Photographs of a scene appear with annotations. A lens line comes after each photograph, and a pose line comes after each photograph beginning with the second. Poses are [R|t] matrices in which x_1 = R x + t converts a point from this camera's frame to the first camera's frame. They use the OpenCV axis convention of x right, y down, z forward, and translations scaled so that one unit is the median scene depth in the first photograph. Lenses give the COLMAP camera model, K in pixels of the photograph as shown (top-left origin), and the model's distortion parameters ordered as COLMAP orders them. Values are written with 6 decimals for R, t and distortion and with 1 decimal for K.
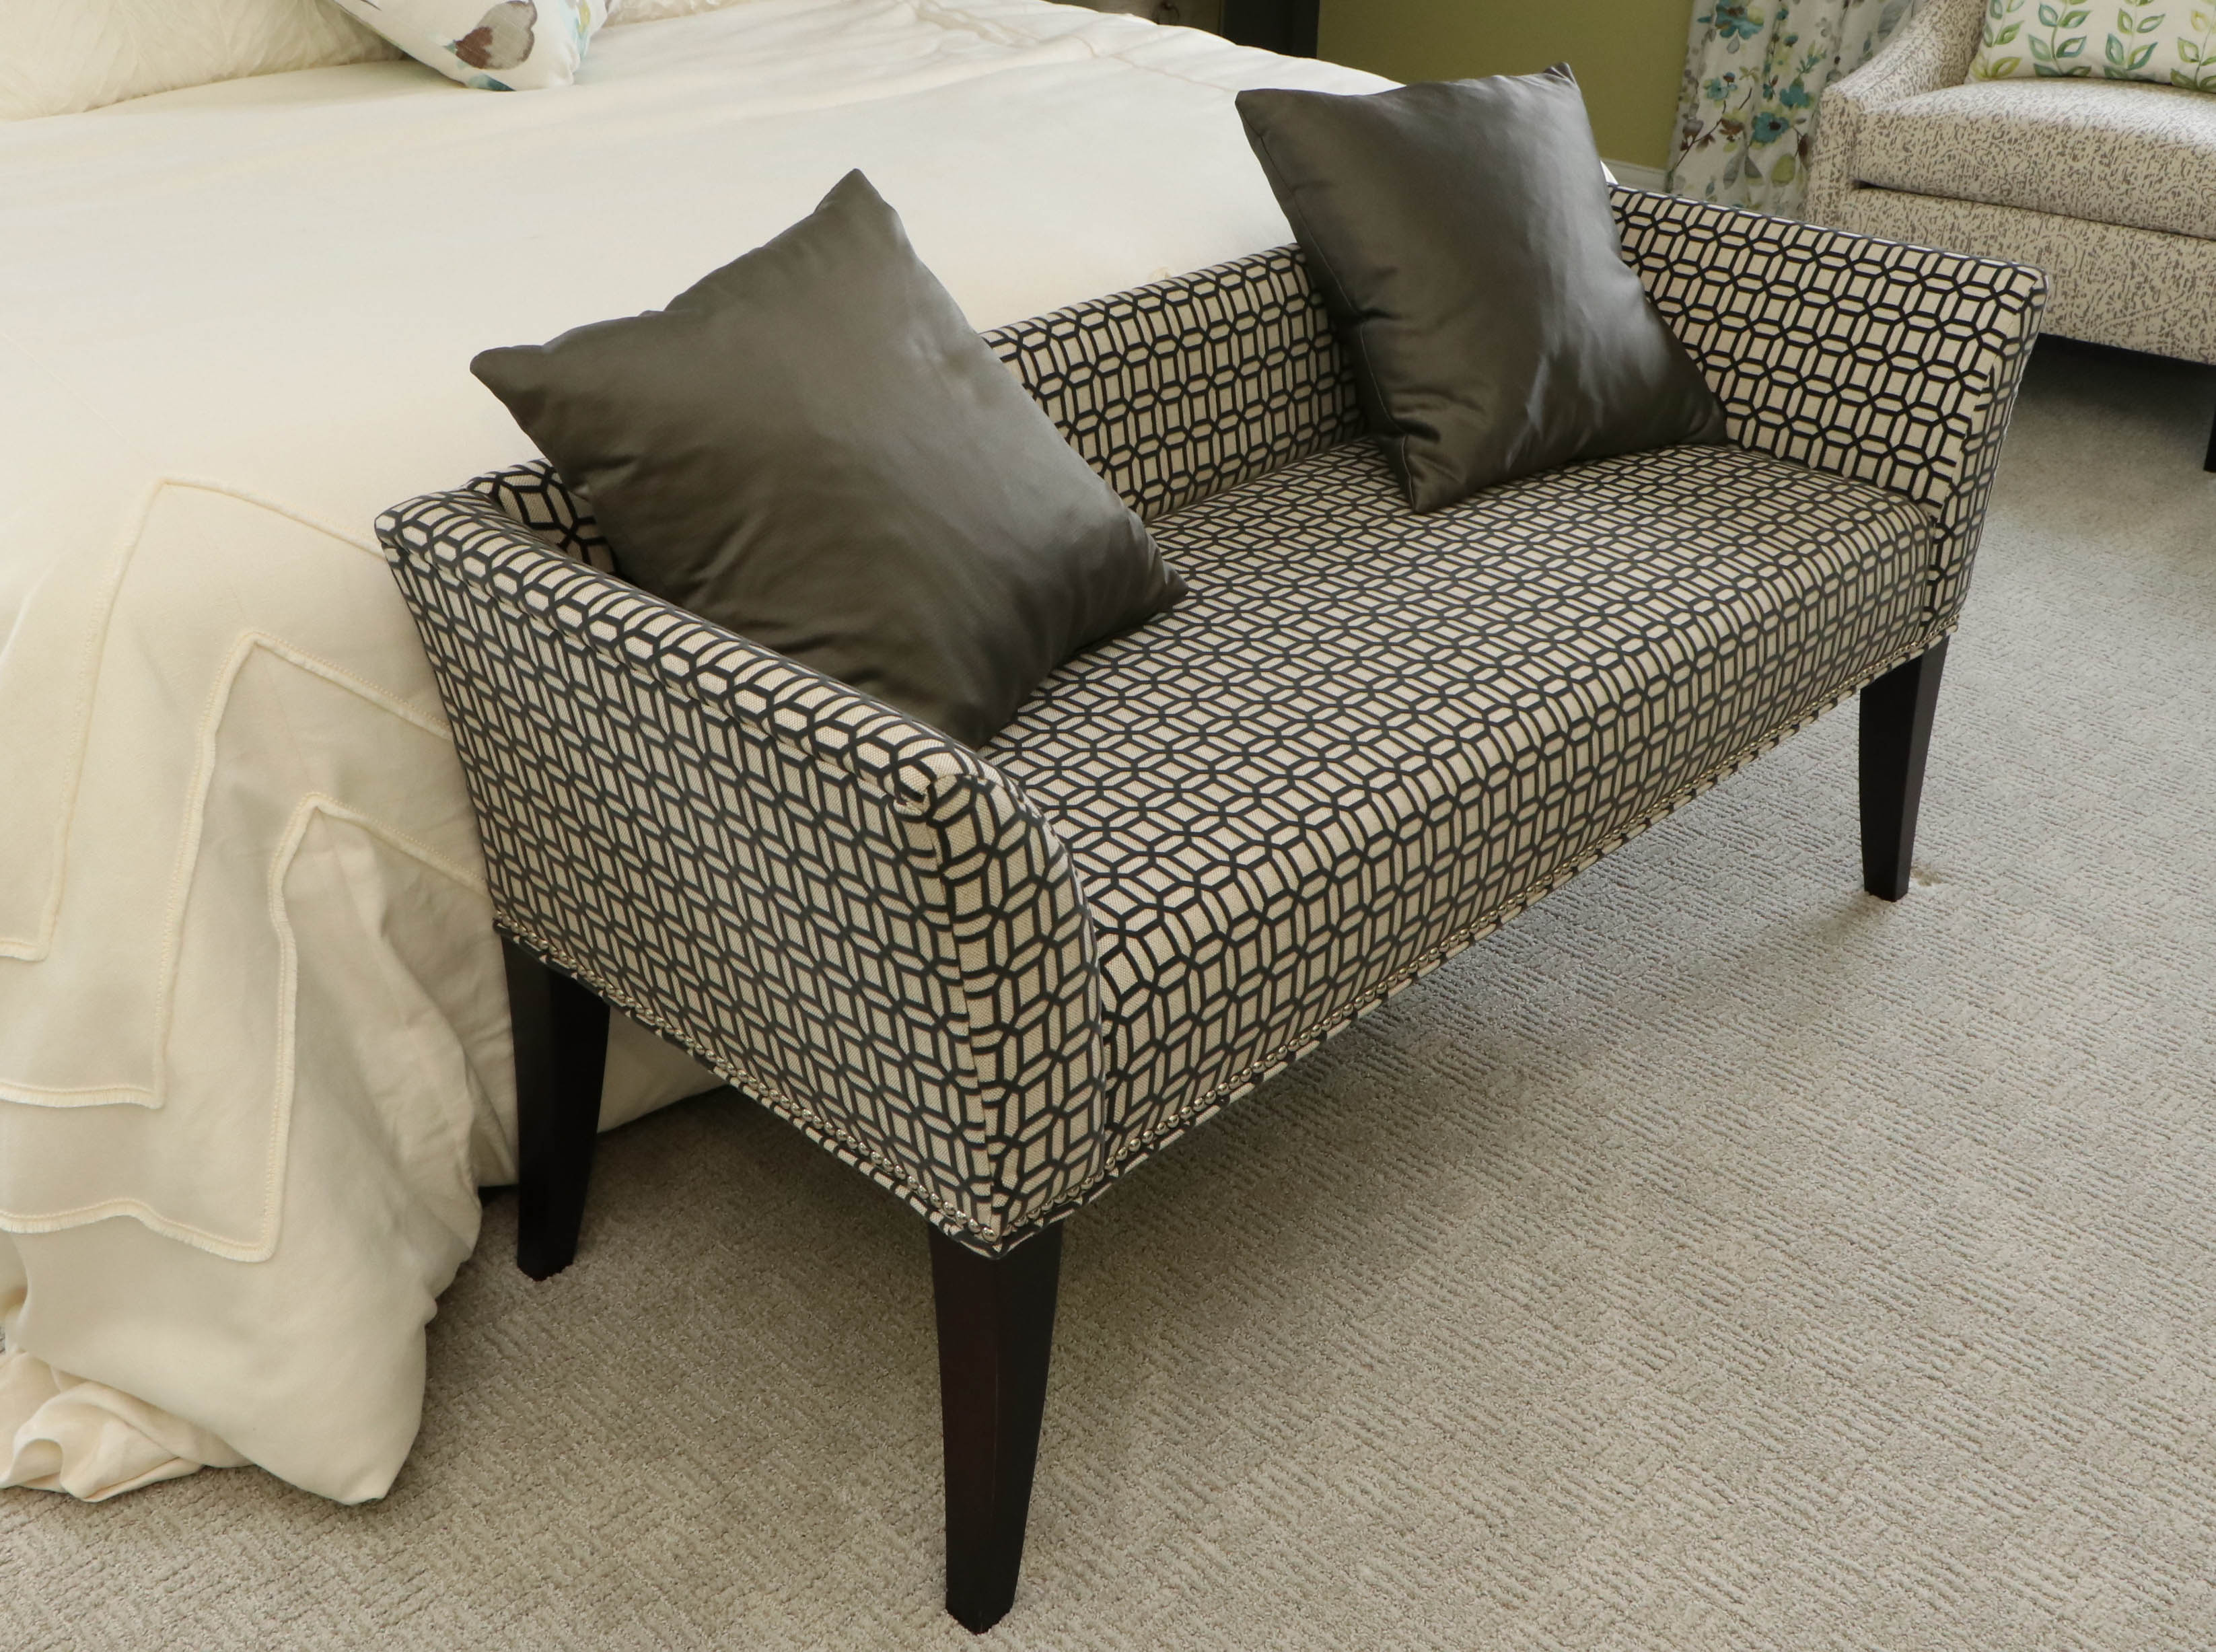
lens RADIAL K [[2131.1, 0, 1108.0], [0, 2131.1, 826.0], [0, 0, 1]] dist [-0.006617, 0.023931]
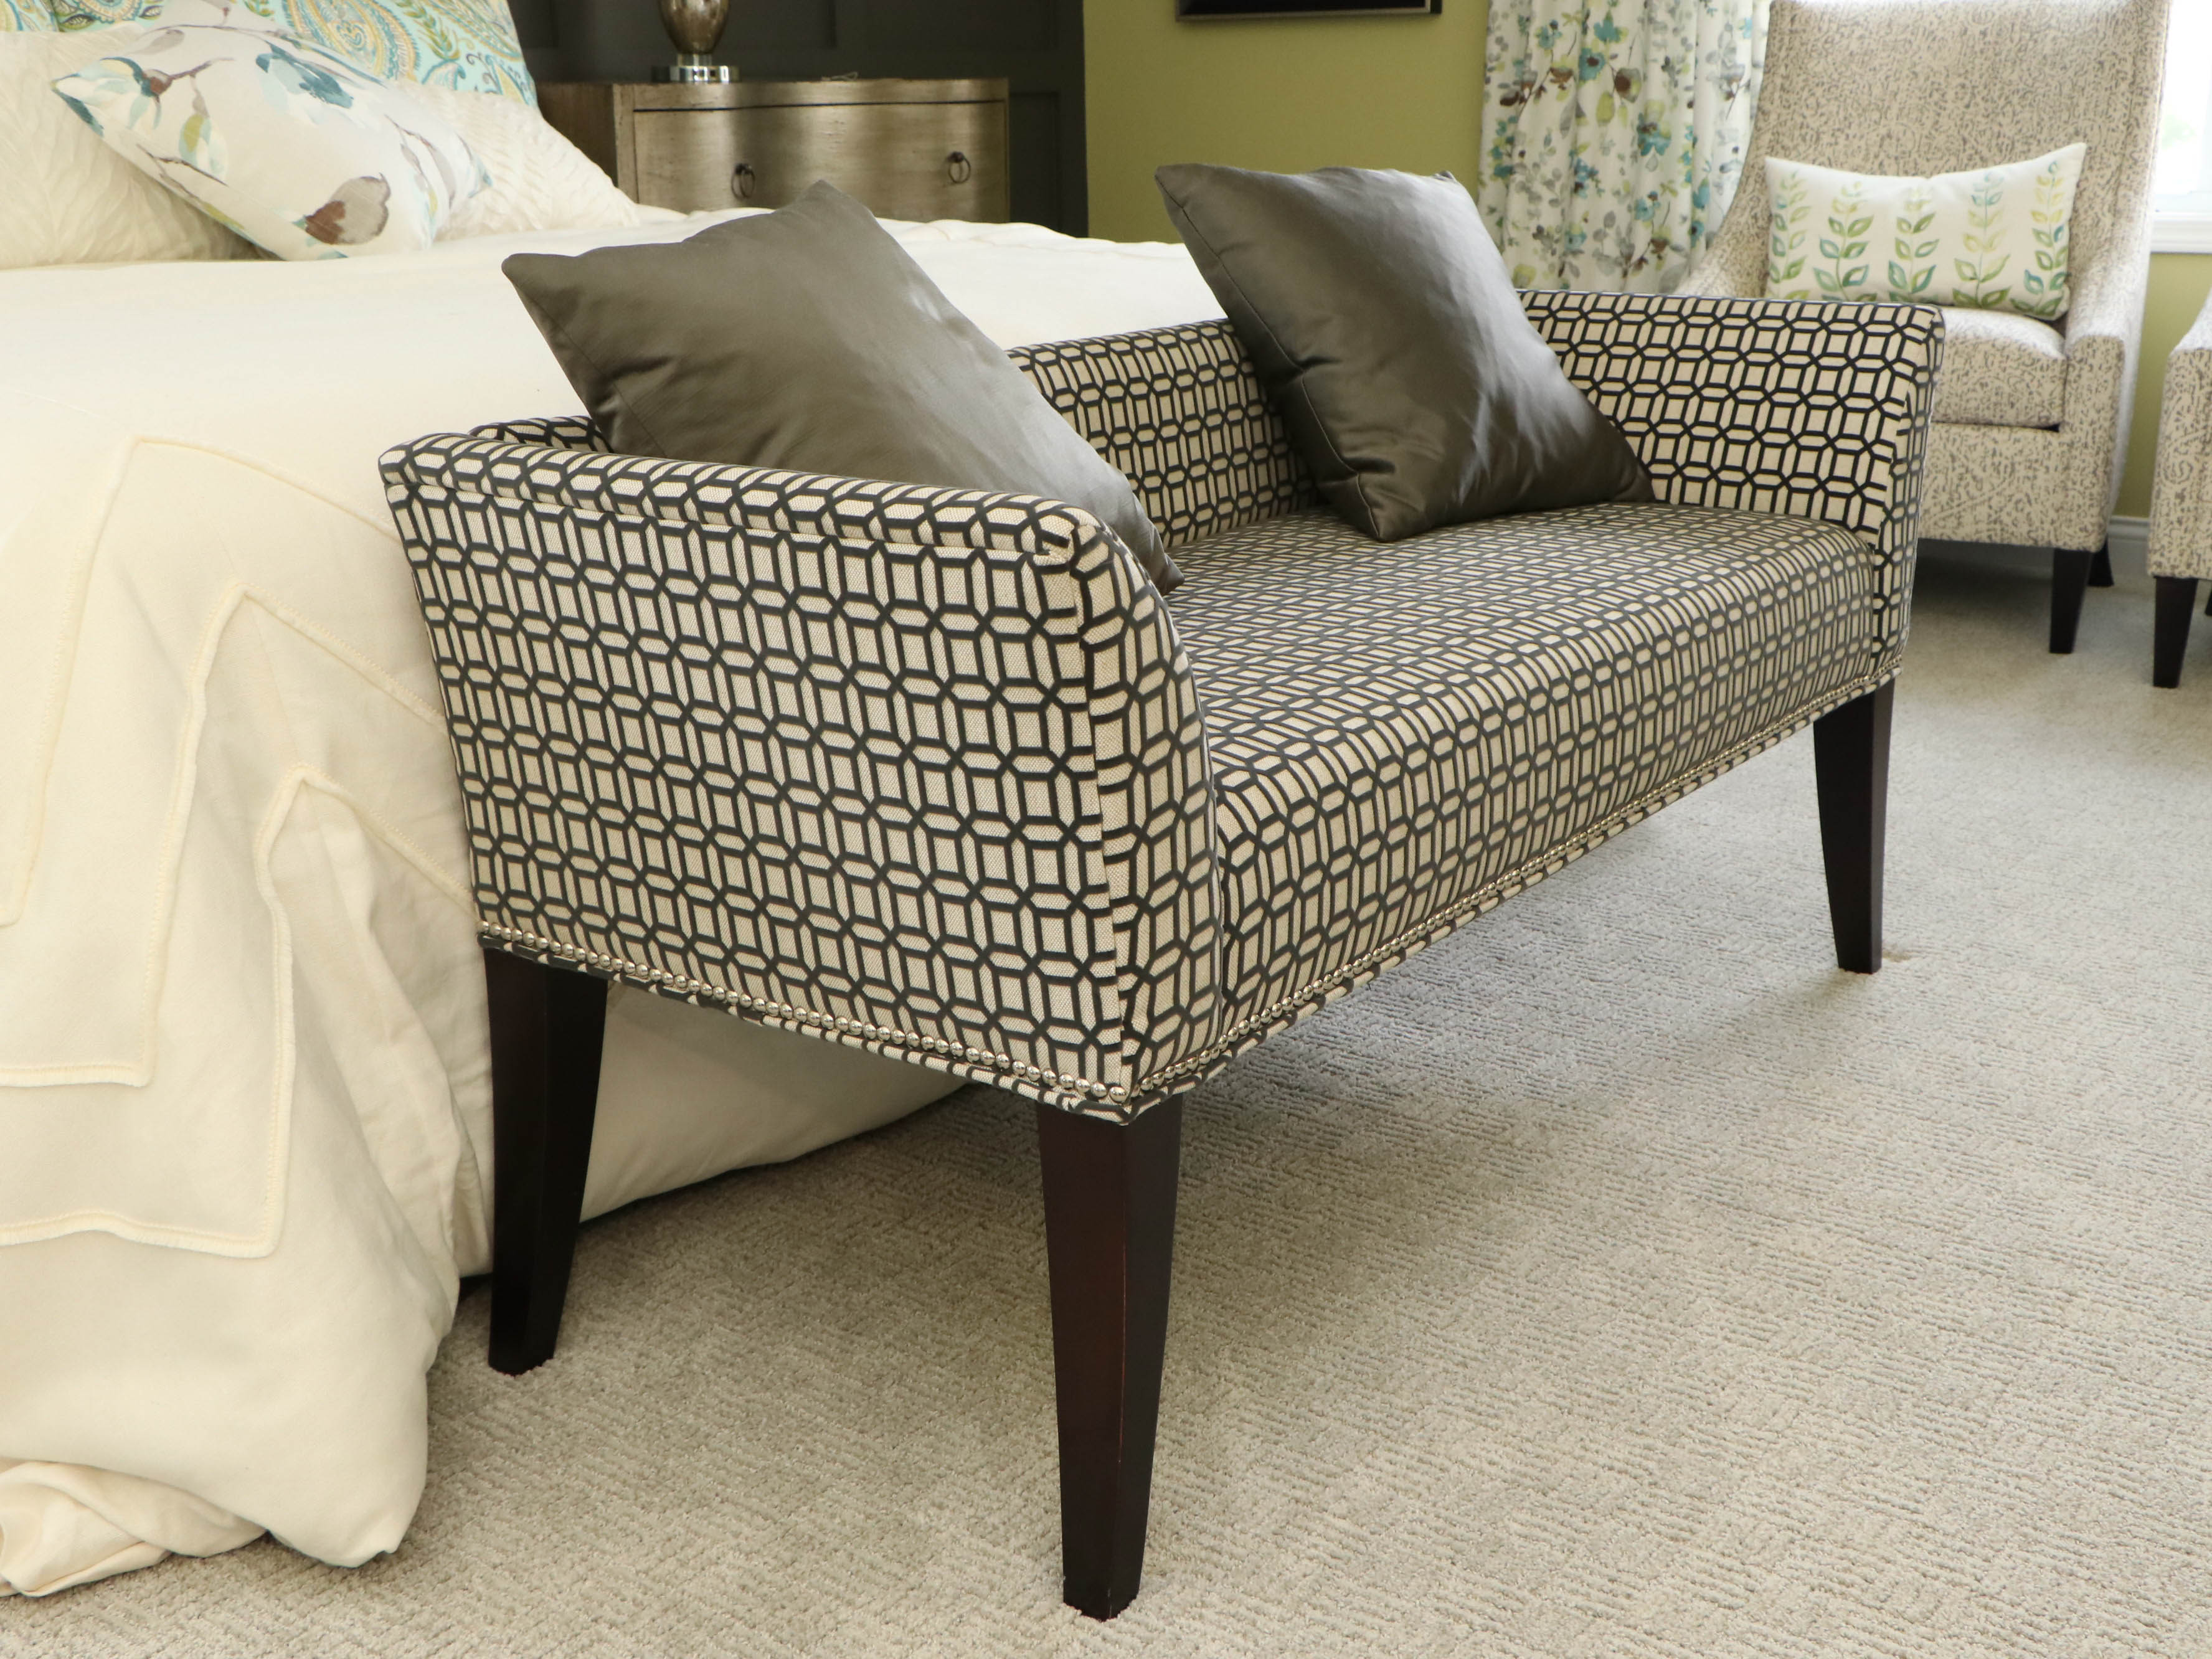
lens RADIAL K [[2340.9, 0, 1106.0], [0, 2340.9, 829.5], [0, 0, 1]] dist [-0.005742, 0.039010]
pose [[0.990759, -0.058304, 0.122466, -0.150028], [0.083107, 0.974509, -0.208390, 0.244601], [-0.107195, 0.216642, 0.970348, -0.009573]]
